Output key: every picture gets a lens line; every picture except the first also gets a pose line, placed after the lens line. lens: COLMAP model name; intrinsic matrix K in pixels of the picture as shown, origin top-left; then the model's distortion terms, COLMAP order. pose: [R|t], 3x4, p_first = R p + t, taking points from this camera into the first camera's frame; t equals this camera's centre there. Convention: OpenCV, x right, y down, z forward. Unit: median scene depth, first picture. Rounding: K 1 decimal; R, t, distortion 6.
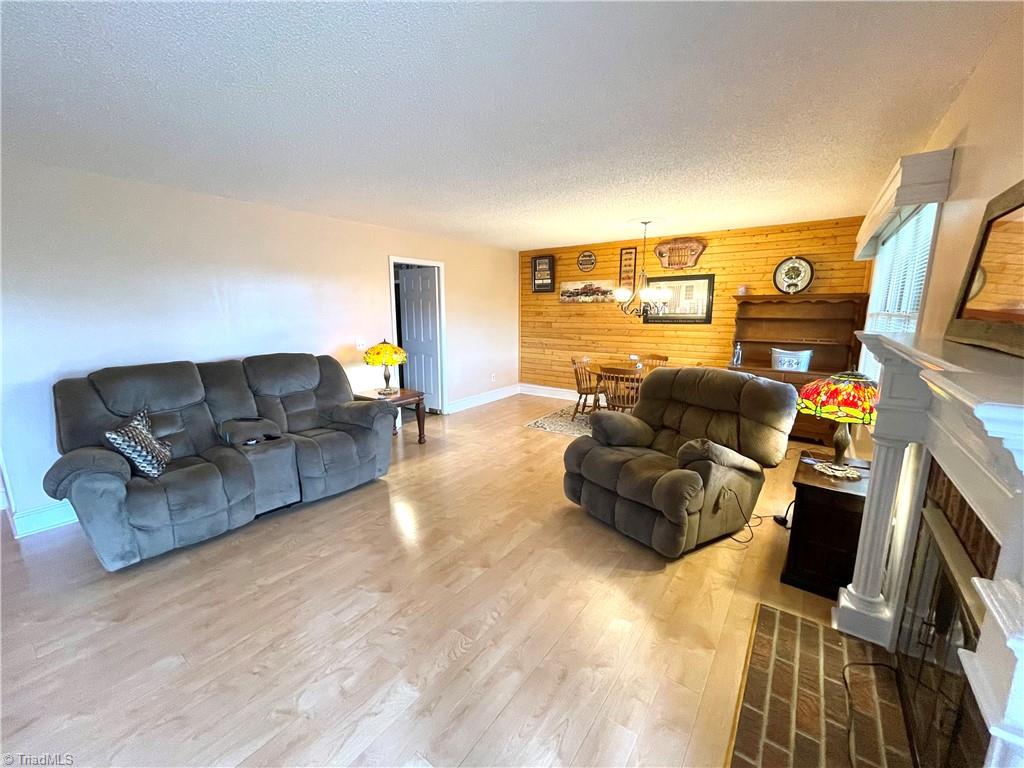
lens RADIAL K [[411.1, 0, 508.7], [0, 411.1, 385.7], [0, 0, 1]] dist [0.000292, 0.000020]
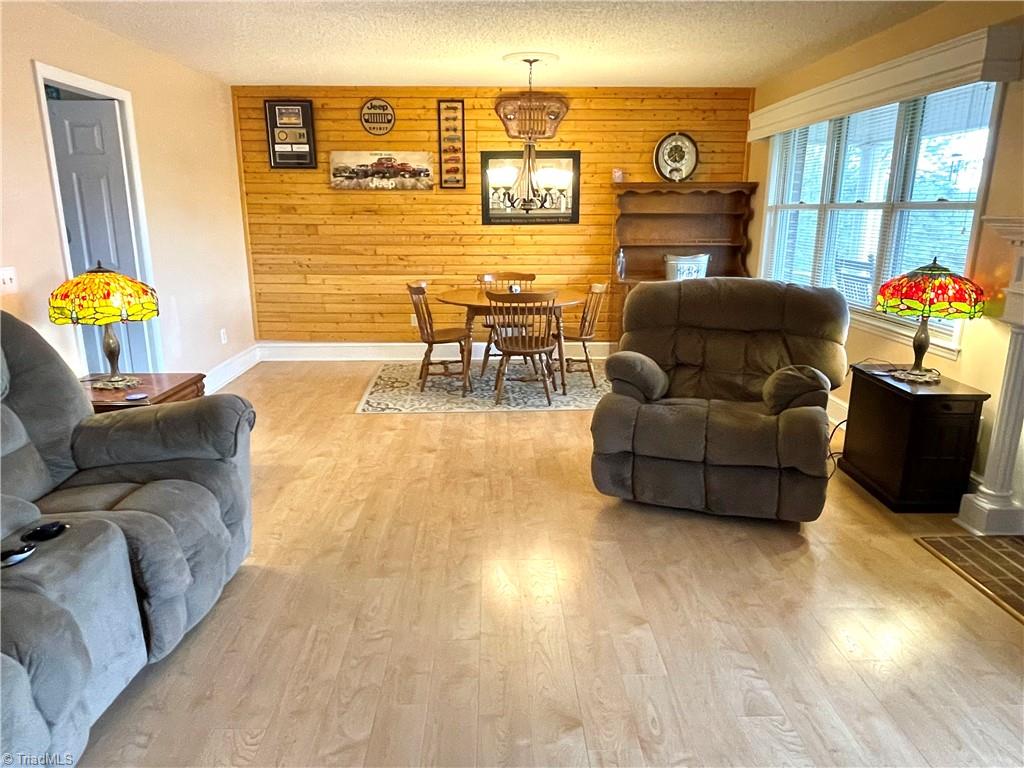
lens RADIAL K [[672.6, 0, 504.9], [0, 672.6, 384.1], [0, 0, 1]] dist [0.013181, -0.011611]
pose [[0.790651, -0.150713, 0.593428, -0.324708], [0.109333, 0.988406, 0.105356, -0.012986], [-0.602426, -0.018419, 0.797962, 0.148407]]
